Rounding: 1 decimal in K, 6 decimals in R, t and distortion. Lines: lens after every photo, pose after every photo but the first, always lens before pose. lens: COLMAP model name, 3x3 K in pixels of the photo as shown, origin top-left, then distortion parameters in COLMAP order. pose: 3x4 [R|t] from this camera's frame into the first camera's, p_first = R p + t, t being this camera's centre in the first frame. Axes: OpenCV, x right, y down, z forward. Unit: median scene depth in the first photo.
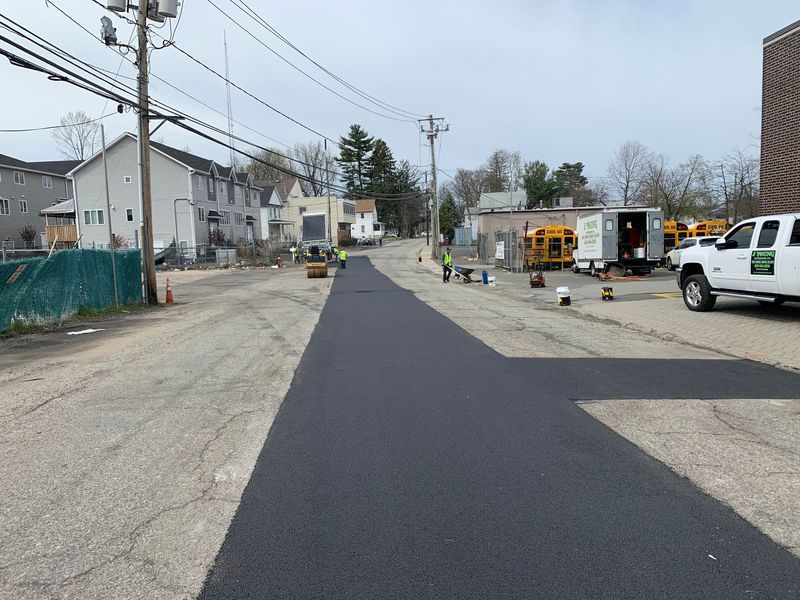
lens RADIAL K [[593.5, 0, 390.6], [0, 593.5, 274.7], [0, 0, 1]] dist [0.026578, -0.004174]
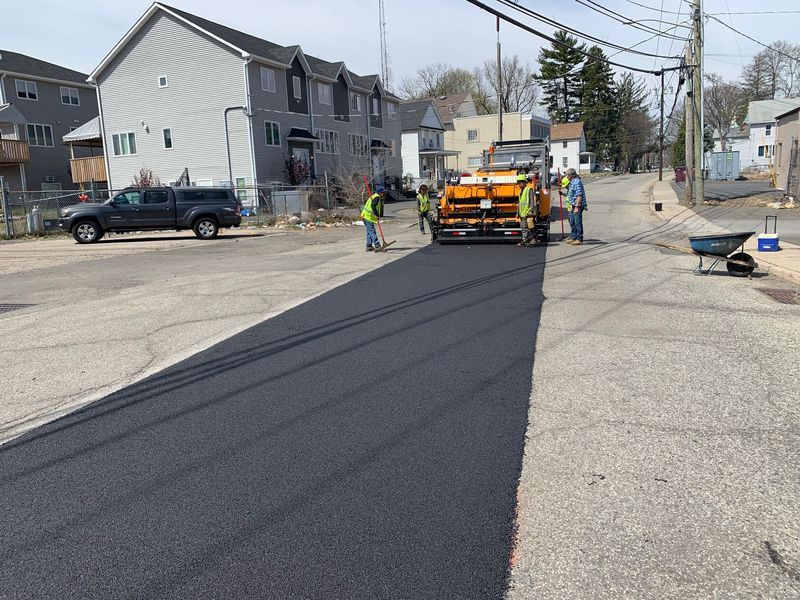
lens RADIAL K [[593.5, 0, 390.6], [0, 593.5, 274.7], [0, 0, 1]] dist [0.026578, -0.004174]
pose [[0.941692, 0.032856, -0.334868, 0.003445], [-0.000355, 0.995318, 0.096658, -0.006180], [0.336476, -0.090903, 0.937294, 0.179068]]
